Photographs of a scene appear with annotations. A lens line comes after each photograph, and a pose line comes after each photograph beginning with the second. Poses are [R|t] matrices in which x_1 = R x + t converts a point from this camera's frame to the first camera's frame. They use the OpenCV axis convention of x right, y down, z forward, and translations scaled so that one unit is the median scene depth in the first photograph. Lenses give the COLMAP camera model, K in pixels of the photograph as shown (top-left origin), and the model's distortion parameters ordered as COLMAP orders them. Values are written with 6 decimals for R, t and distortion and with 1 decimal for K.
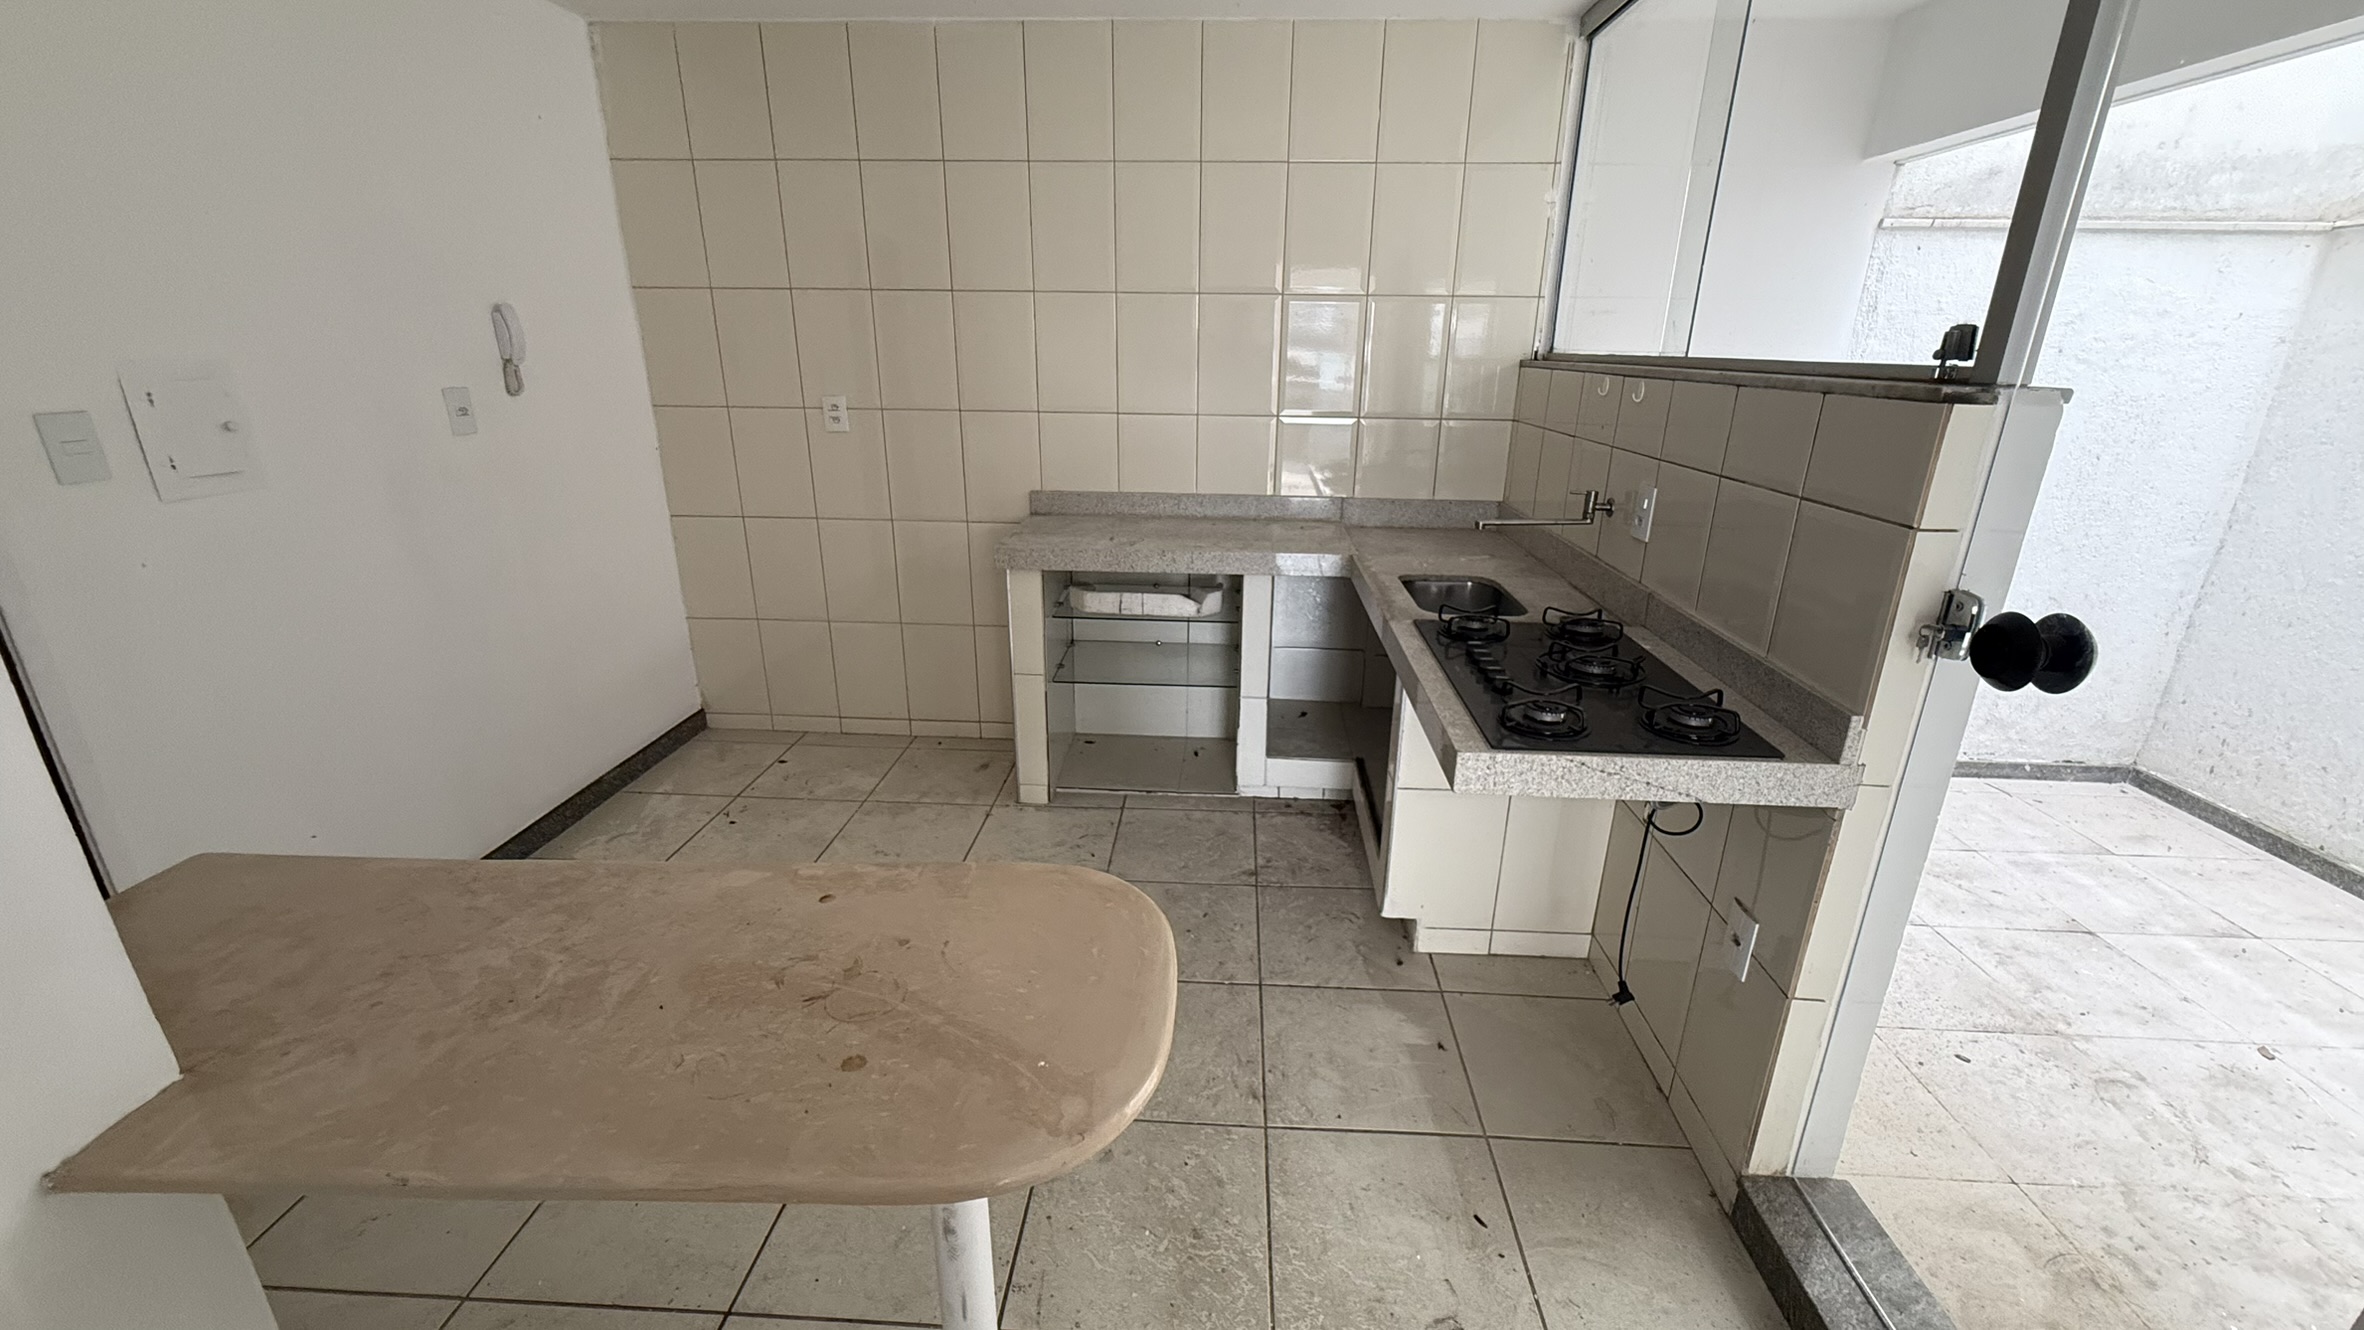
lens RADIAL K [[942.0, 0, 1185.0], [0, 942.0, 663.5], [0, 0, 1]] dist [-0.000472, 0.000434]
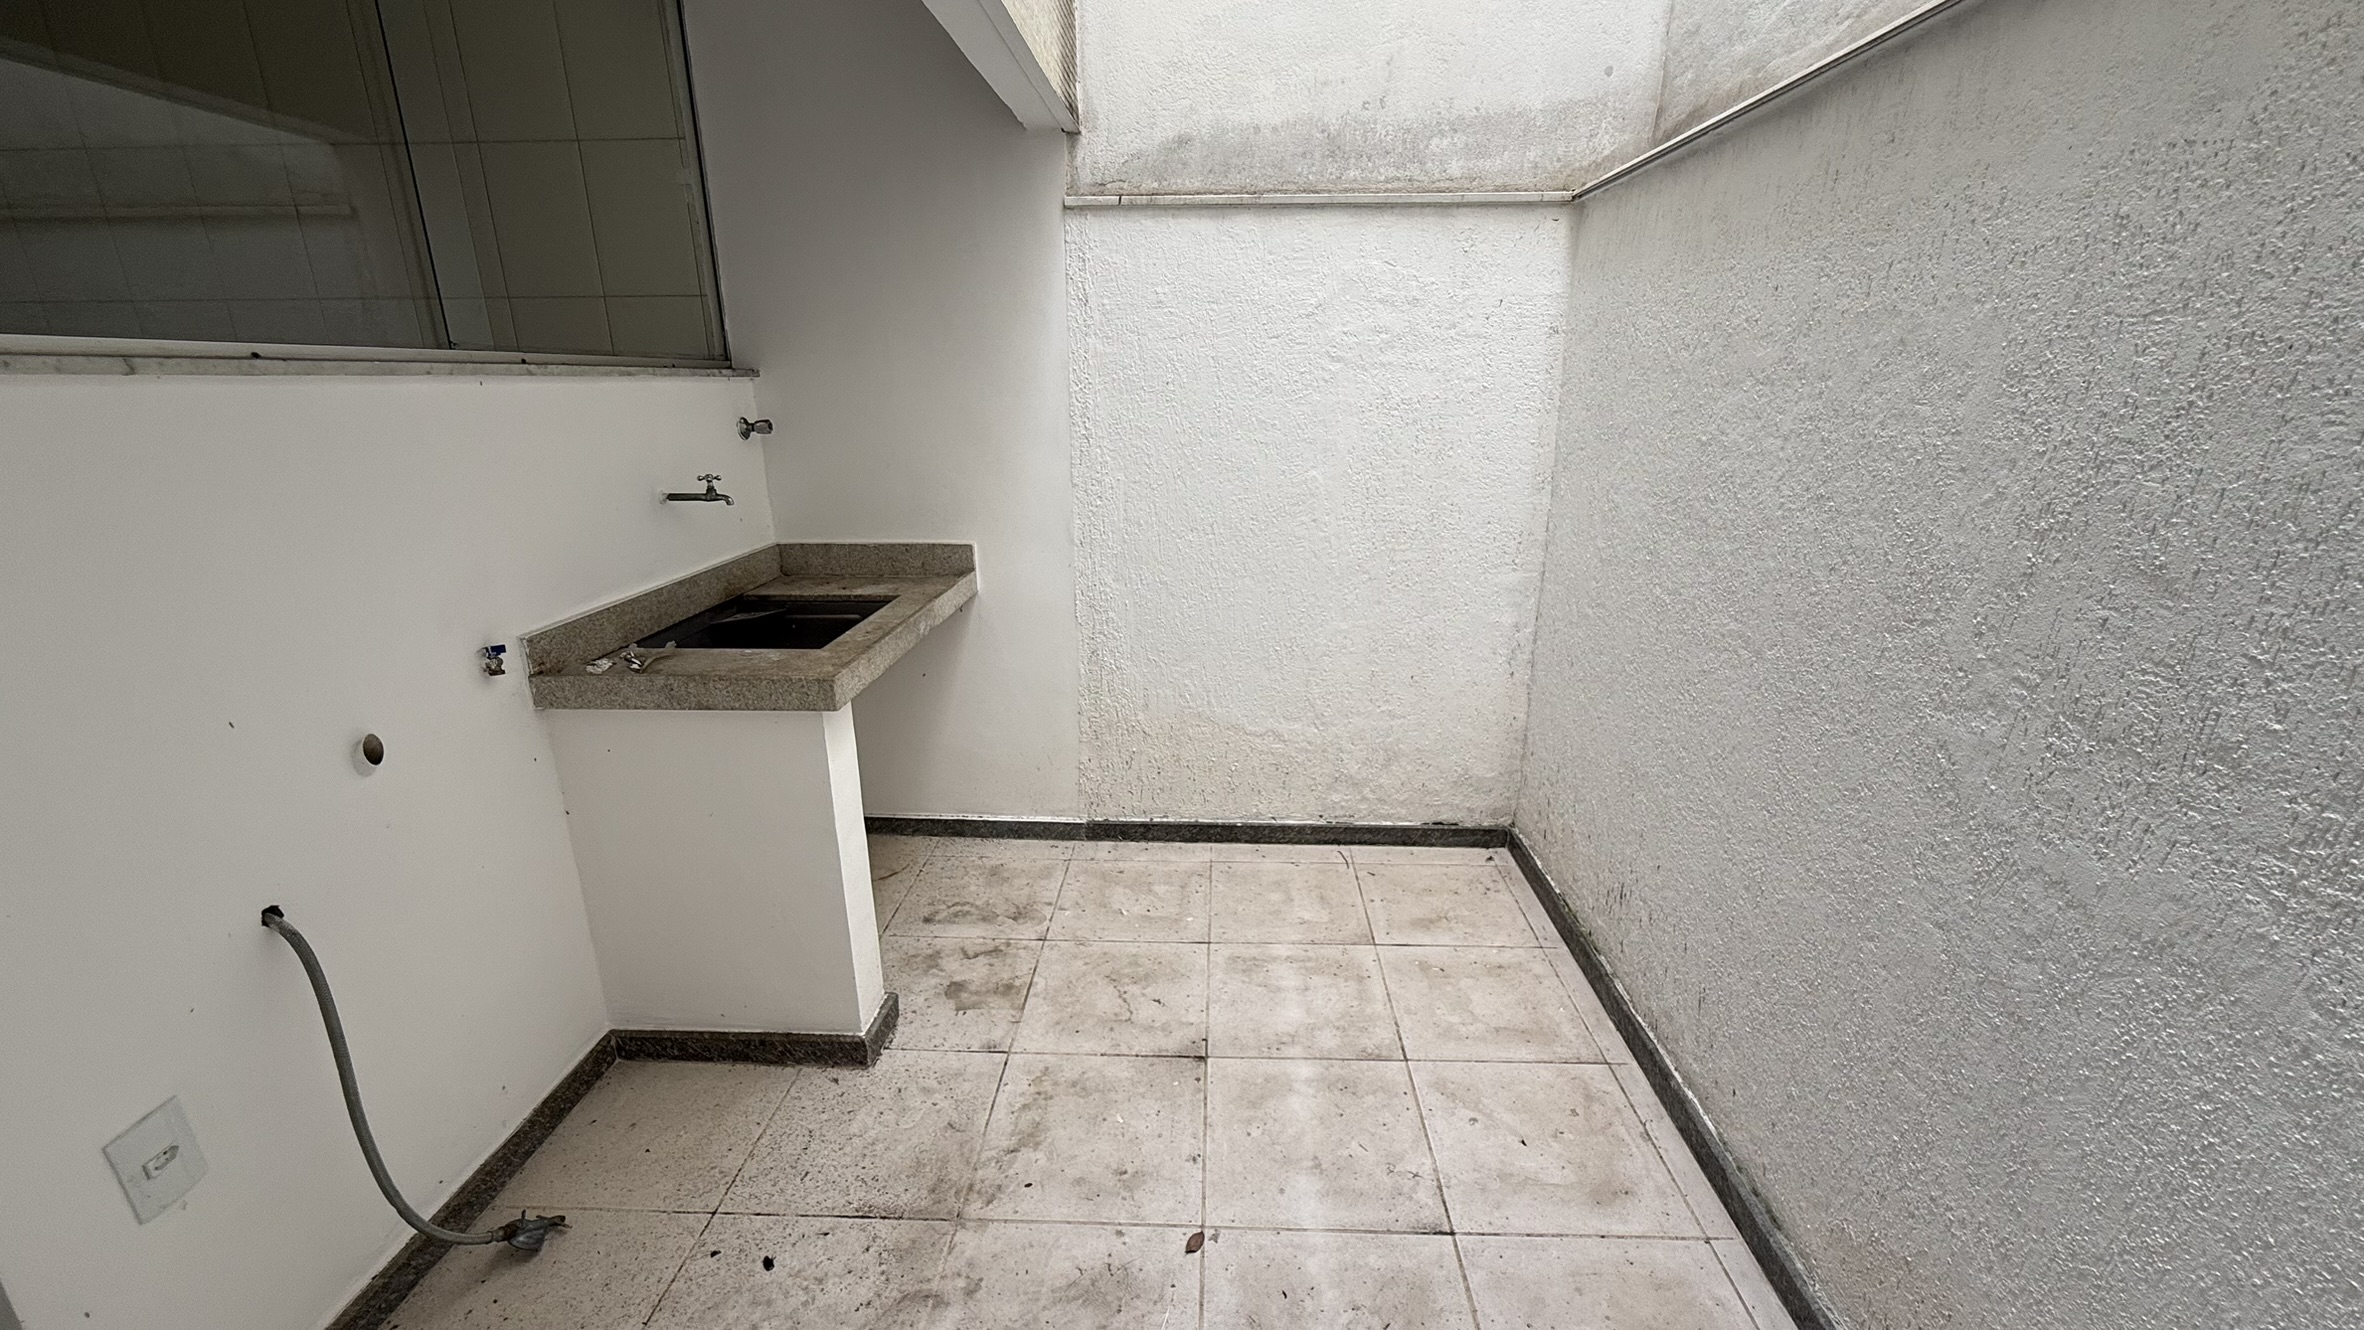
lens RADIAL K [[942.0, 0, 1190.8], [0, 942.0, 661.6], [0, 0, 1]] dist [-0.000472, 0.000434]
pose [[0.999785, -0.019694, 0.006497, 0.842438], [0.019920, 0.999128, -0.036693, -0.019202], [-0.005769, 0.036814, 0.999305, 0.164872]]
